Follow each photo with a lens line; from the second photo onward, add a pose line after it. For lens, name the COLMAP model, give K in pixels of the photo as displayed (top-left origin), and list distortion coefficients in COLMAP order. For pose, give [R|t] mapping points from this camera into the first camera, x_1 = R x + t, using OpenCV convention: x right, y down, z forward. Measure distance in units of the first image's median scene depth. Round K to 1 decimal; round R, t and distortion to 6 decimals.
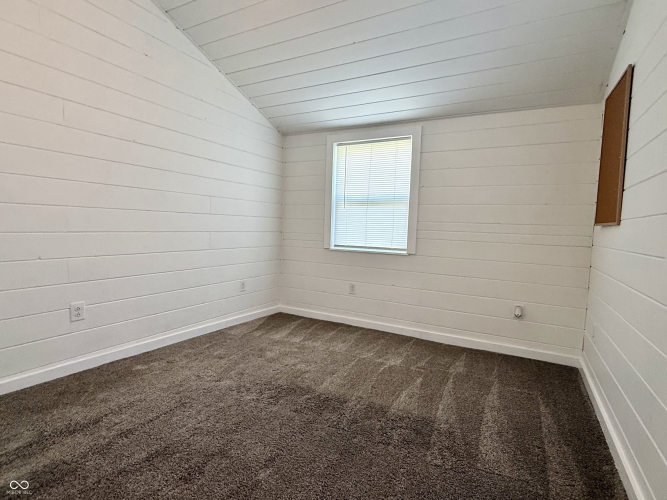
lens RADIAL K [[350.0, 0, 332.4], [0, 350.0, 249.8], [0, 0, 1]] dist [-0.000406, 0.000179]
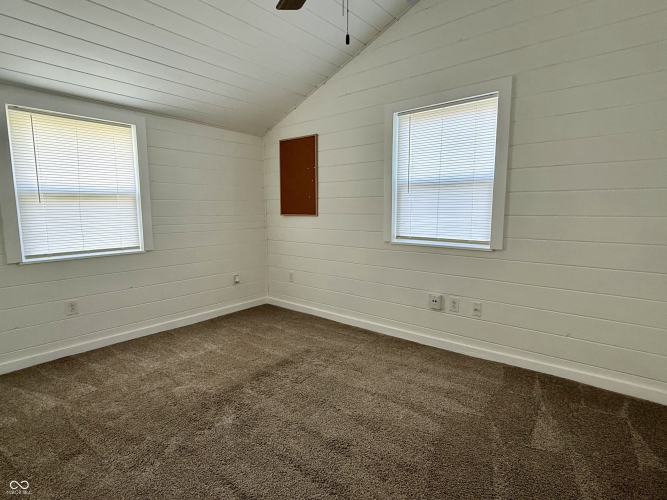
lens RADIAL K [[350.0, 0, 332.5], [0, 350.0, 246.1], [0, 0, 1]] dist [-0.000406, 0.000179]
pose [[0.185442, -0.140036, 0.972626, -0.639530], [0.078571, 0.988738, 0.127376, -0.086104], [-0.979509, 0.052799, 0.194356, 0.320874]]
